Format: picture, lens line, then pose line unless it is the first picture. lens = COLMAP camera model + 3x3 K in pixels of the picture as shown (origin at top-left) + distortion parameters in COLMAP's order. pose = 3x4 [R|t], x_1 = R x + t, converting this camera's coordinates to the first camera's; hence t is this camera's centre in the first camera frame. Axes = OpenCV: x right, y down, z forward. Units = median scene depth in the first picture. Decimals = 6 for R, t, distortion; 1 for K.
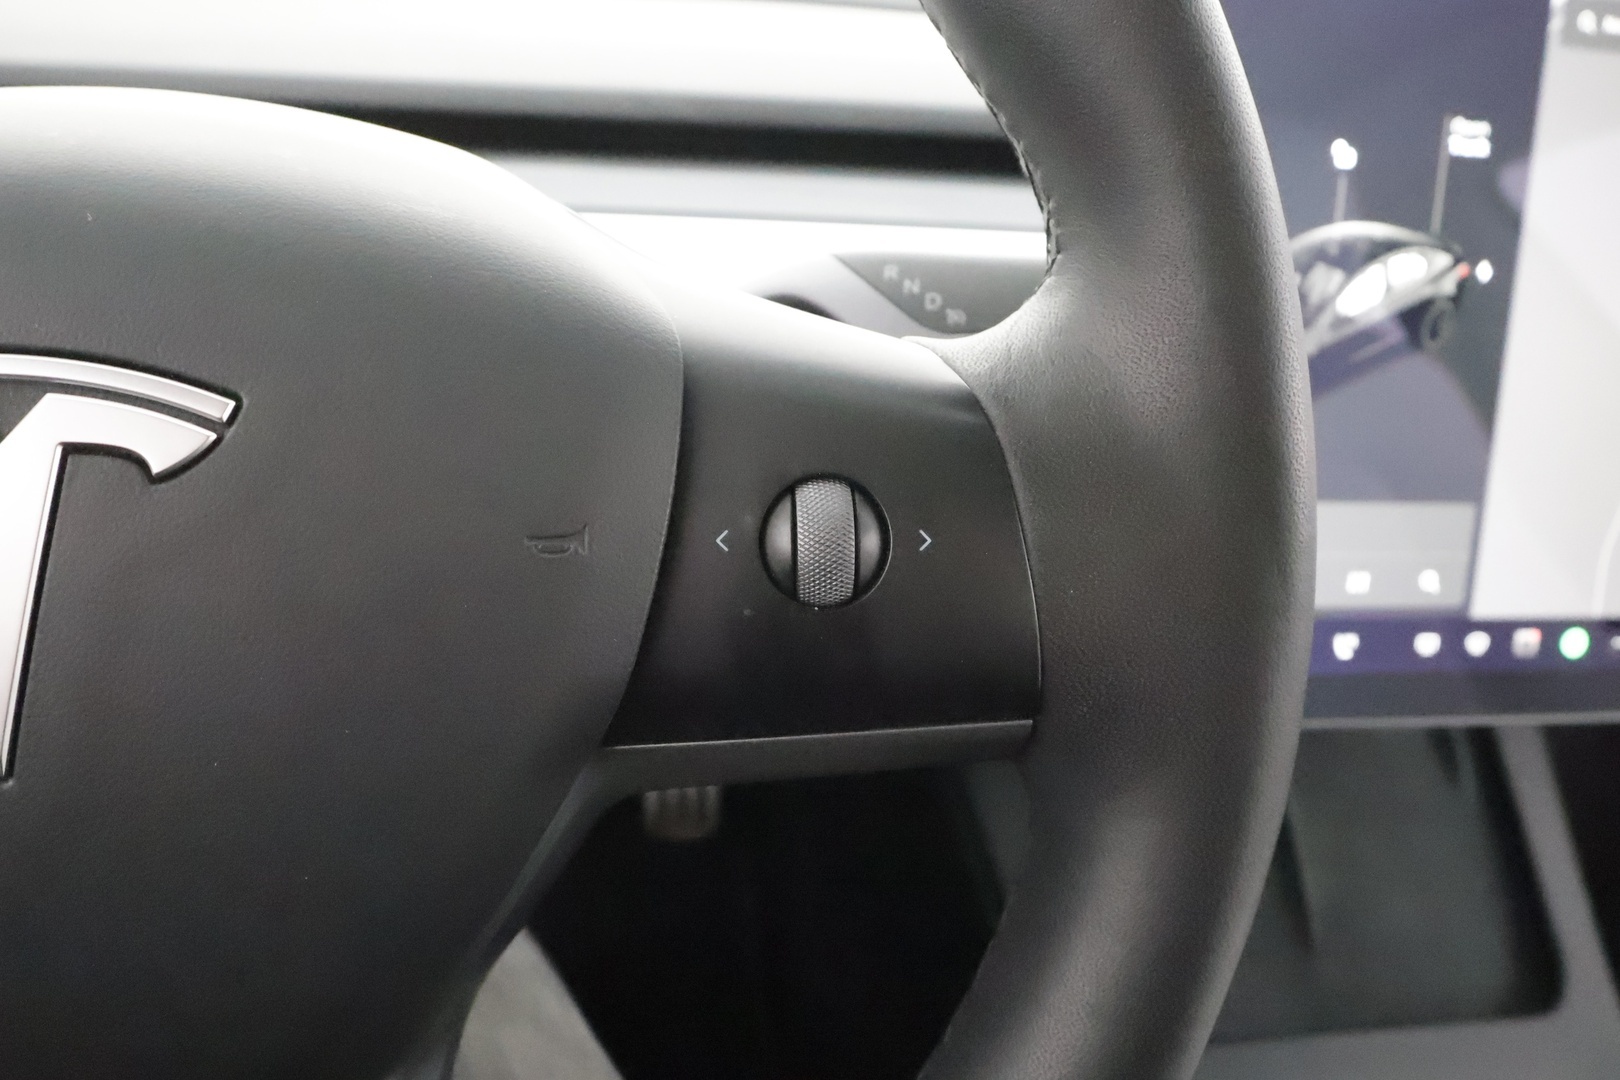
lens RADIAL K [[1275.8, 0, 800.1], [0, 1275.8, 547.8], [0, 0, 1]] dist [-0.008082, 0.003135]
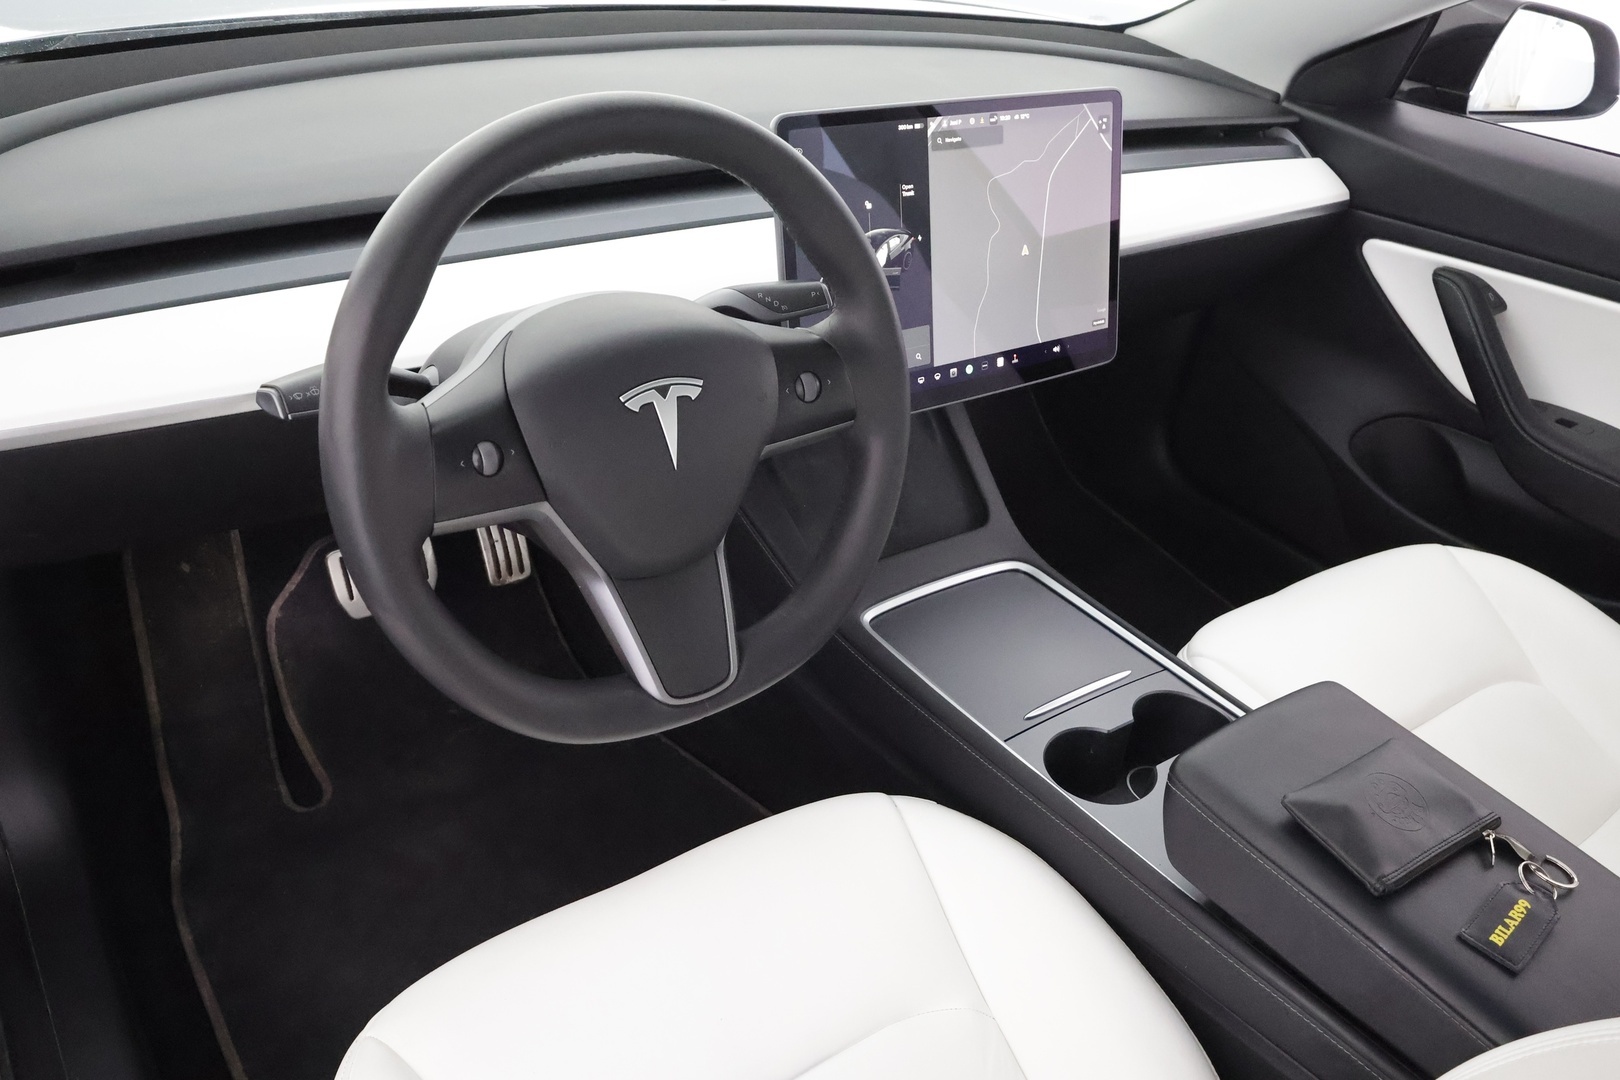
lens RADIAL K [[1275.8, 0, 800.1], [0, 1275.8, 547.8], [0, 0, 1]] dist [-0.008082, 0.003135]
pose [[0.903715, -0.230647, 0.360695, -1.104808], [0.167814, 0.965896, 0.197188, -0.218739], [-0.393875, -0.117672, 0.911601, -1.944378]]
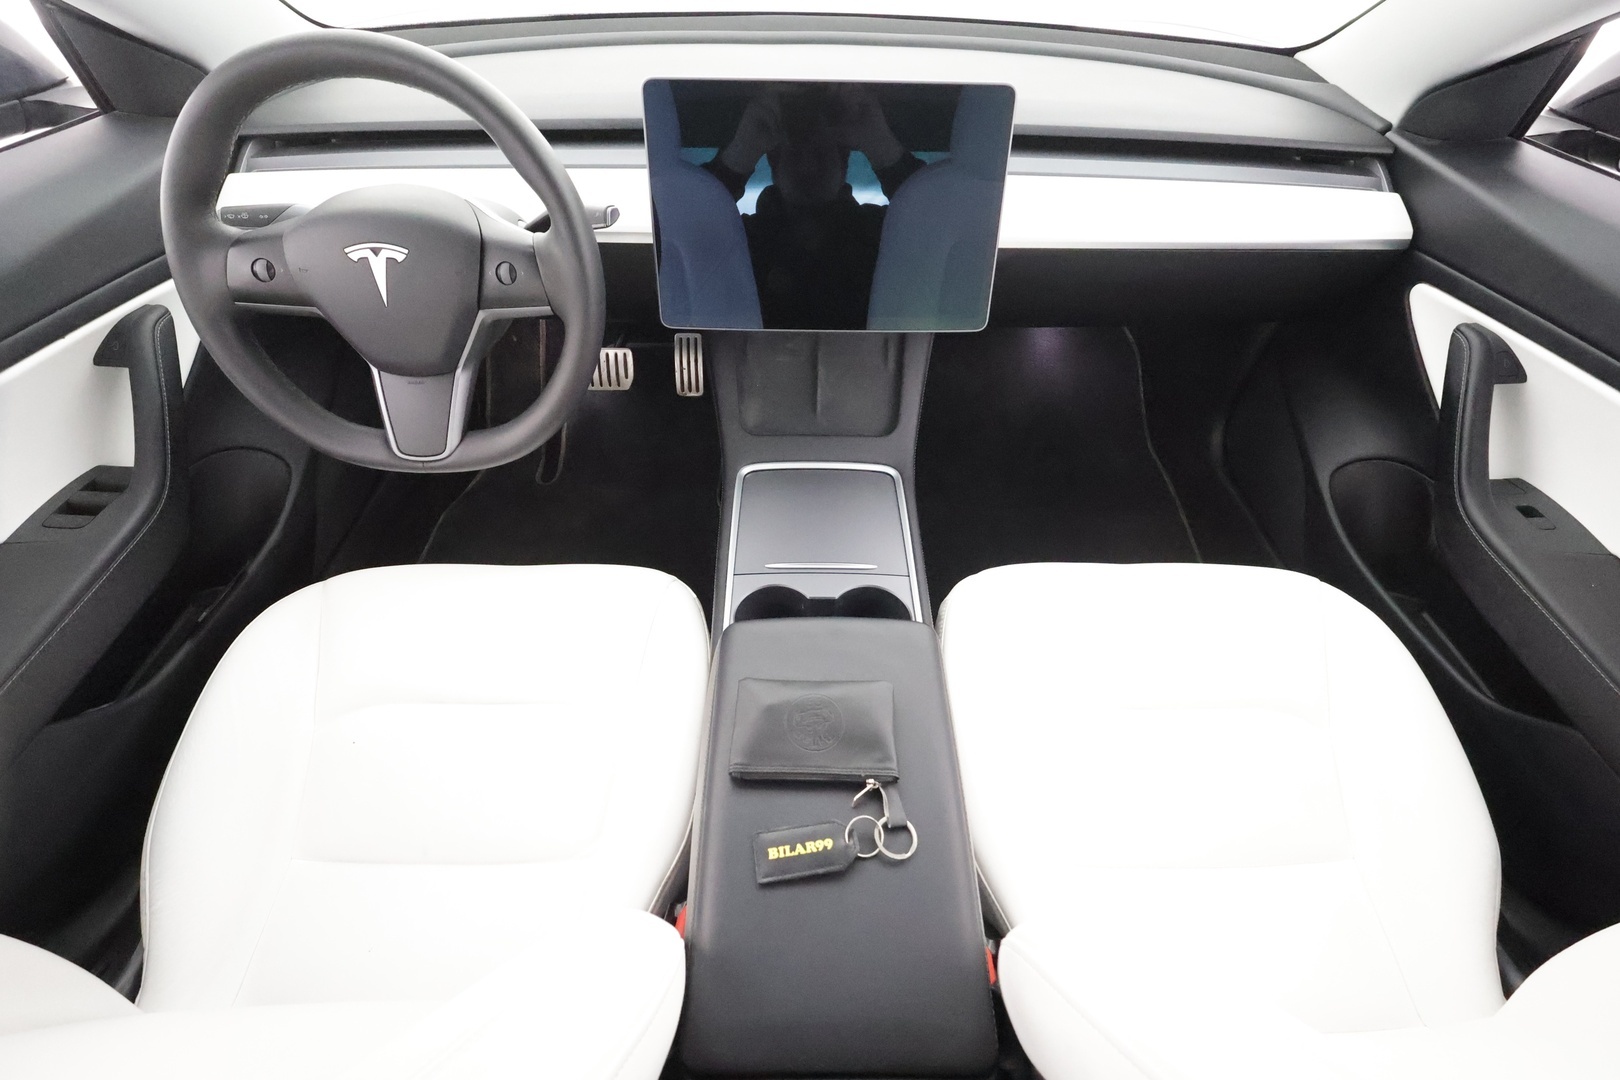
lens RADIAL K [[766.9, 0, 805.1], [0, 766.9, 533.8], [0, 0, 1]] dist [-0.003536, 0.000251]
pose [[0.983210, 0.065968, -0.170136, 1.415220], [-0.009656, 0.949869, 0.312498, 0.014653], [0.182222, -0.305608, 0.934558, -1.687509]]
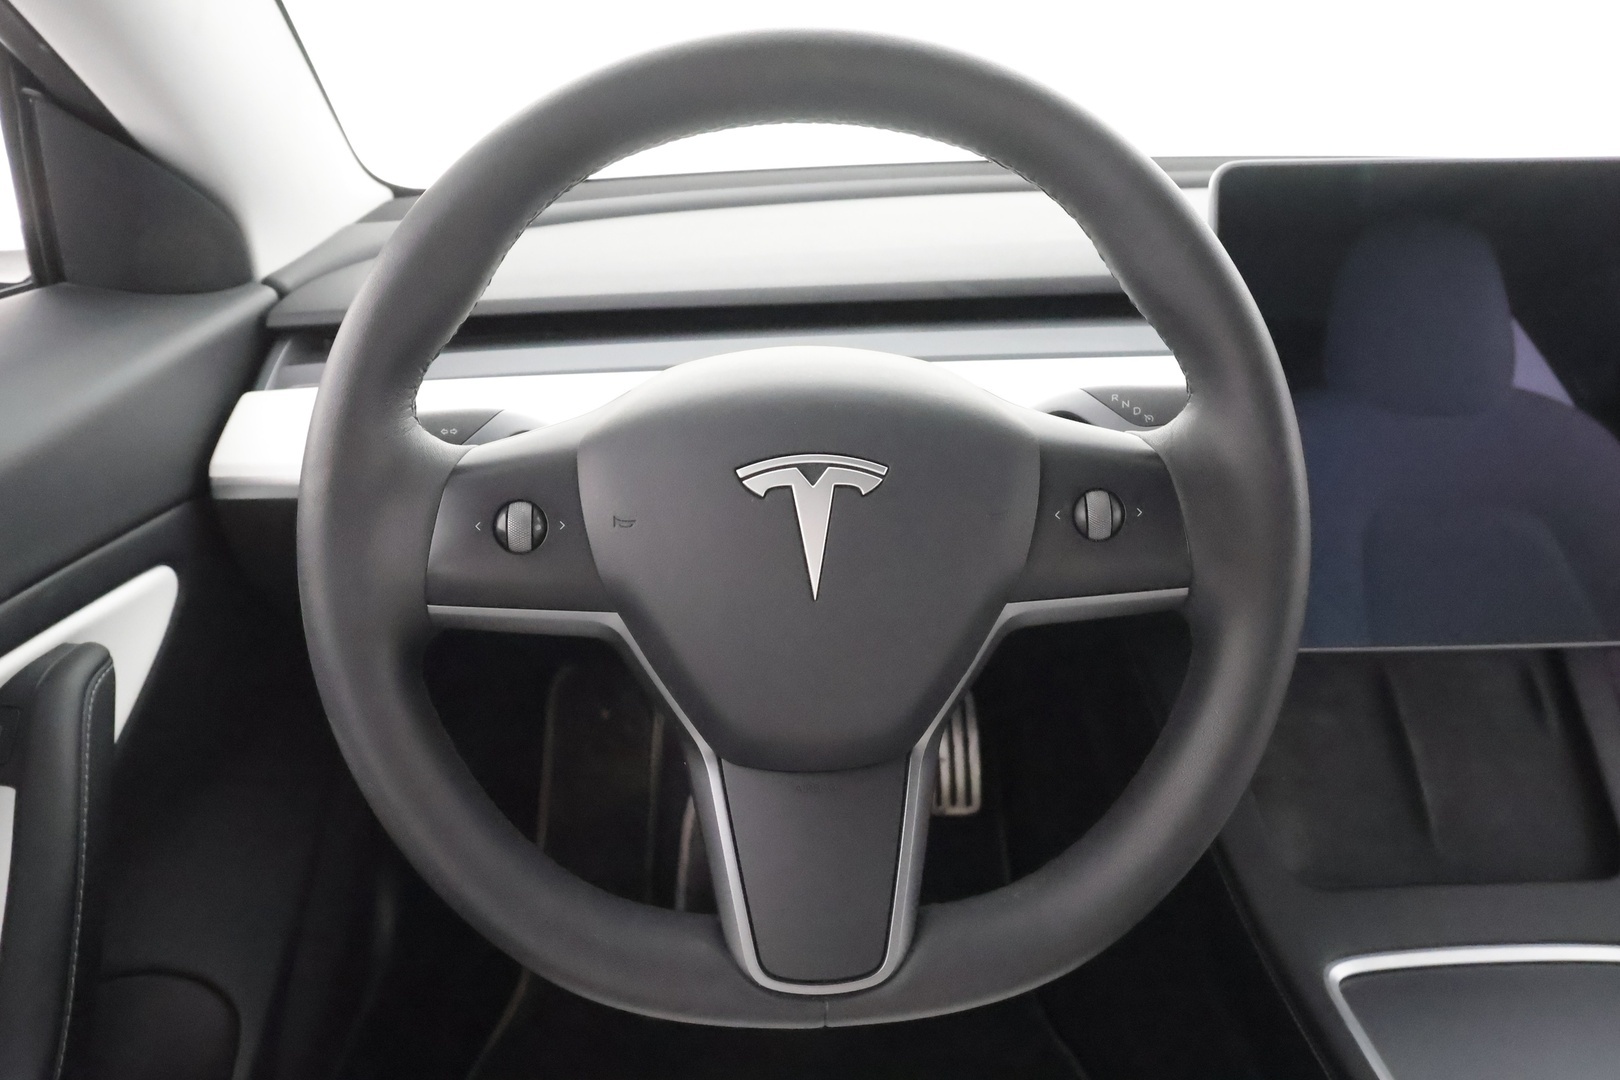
lens RADIAL K [[1275.8, 0, 800.1], [0, 1275.8, 547.8], [0, 0, 1]] dist [-0.008082, 0.003135]
pose [[0.987238, -0.038844, -0.154443, -0.118418], [0.028501, 0.997235, -0.068631, 0.145631], [0.156682, 0.063353, 0.985615, -1.054616]]
